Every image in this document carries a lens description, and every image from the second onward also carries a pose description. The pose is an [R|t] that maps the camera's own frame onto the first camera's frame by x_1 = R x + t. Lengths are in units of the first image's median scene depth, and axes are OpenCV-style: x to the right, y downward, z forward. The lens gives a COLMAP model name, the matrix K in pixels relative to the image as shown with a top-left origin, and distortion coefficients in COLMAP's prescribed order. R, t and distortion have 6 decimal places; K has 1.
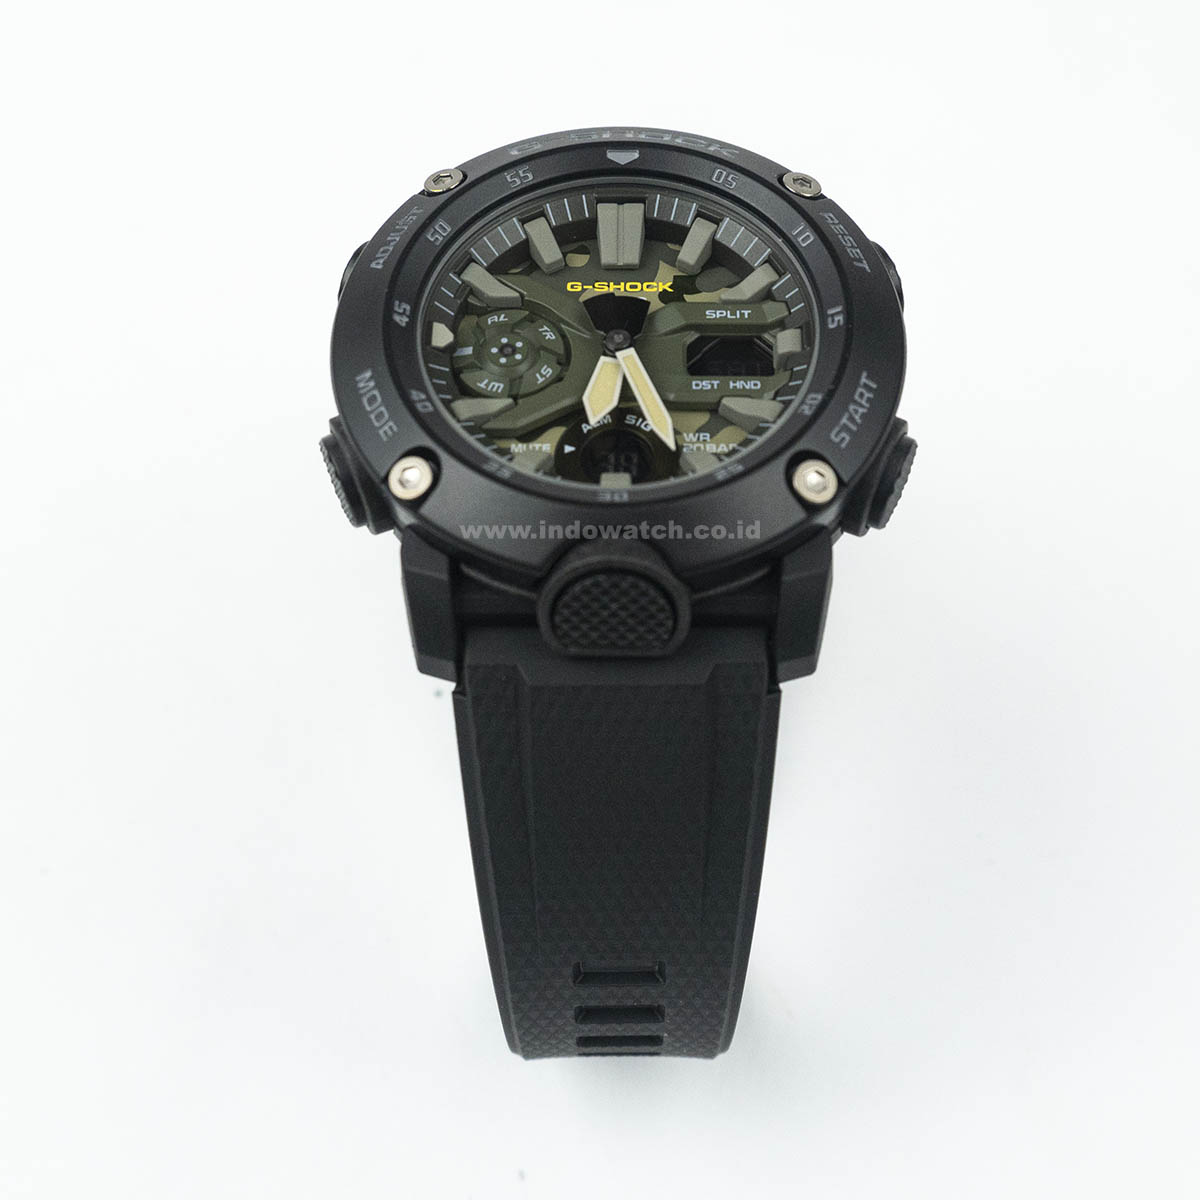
lens RADIAL K [[1744.4, 0, 626.2], [0, 1744.4, 622.9], [0, 0, 1]] dist [-0.035481, 0.000000]
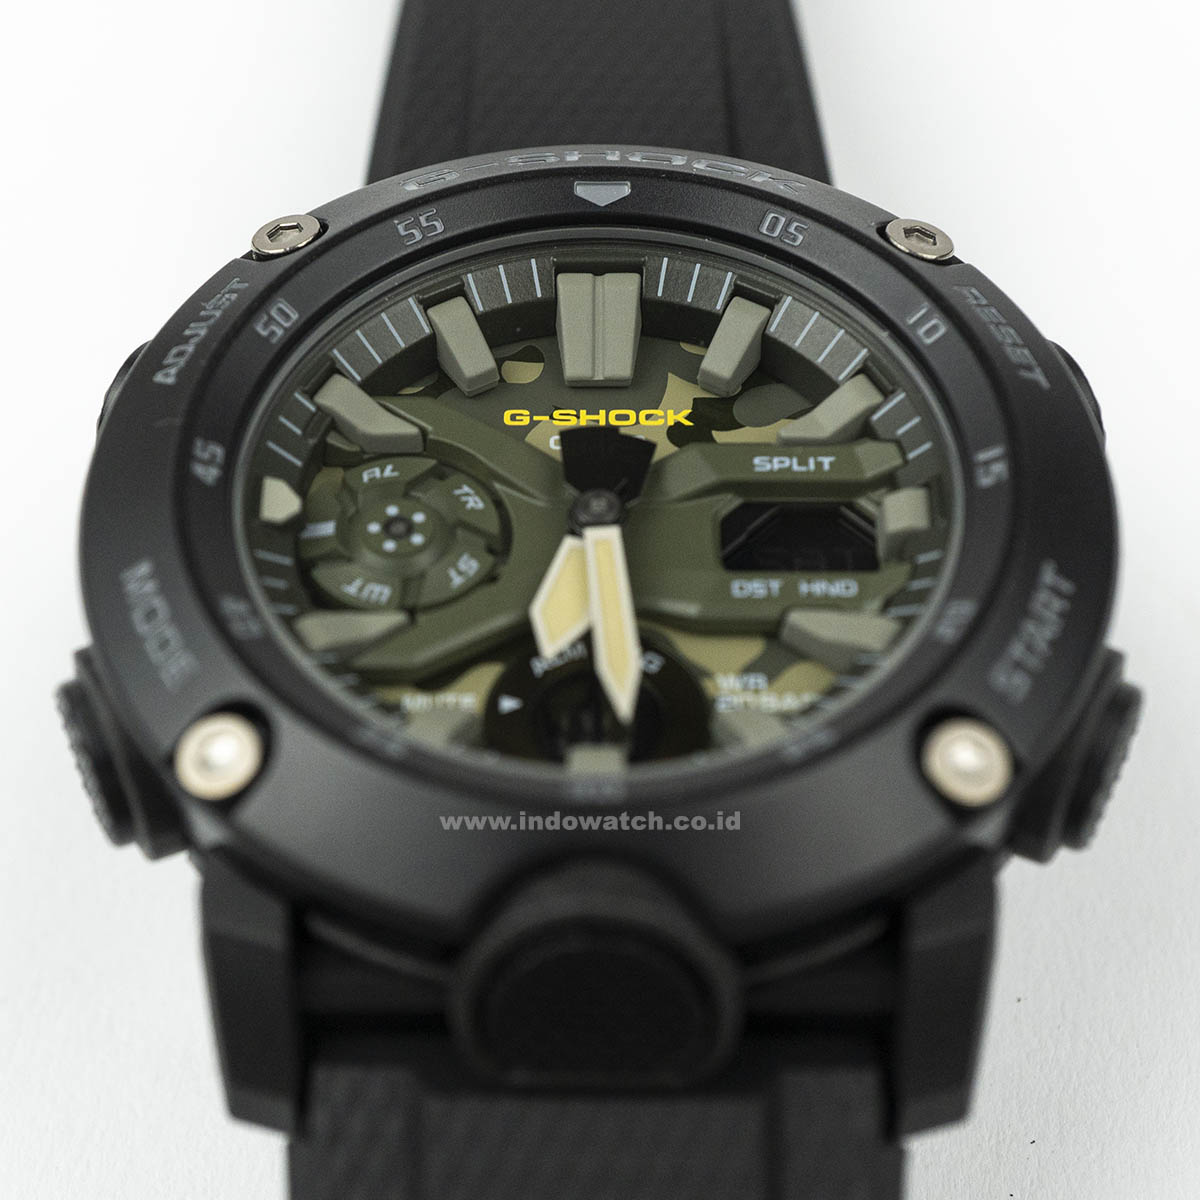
lens RADIAL K [[2718.7, 0, 552.5], [0, 2718.7, 597.9], [0, 0, 1]] dist [-0.187793, 0.000000]
pose [[0.999996, -0.001068, -0.002587, -0.016629], [0.000680, 0.989320, -0.145757, -0.008625], [0.002715, 0.145754, 0.989317, 0.149766]]
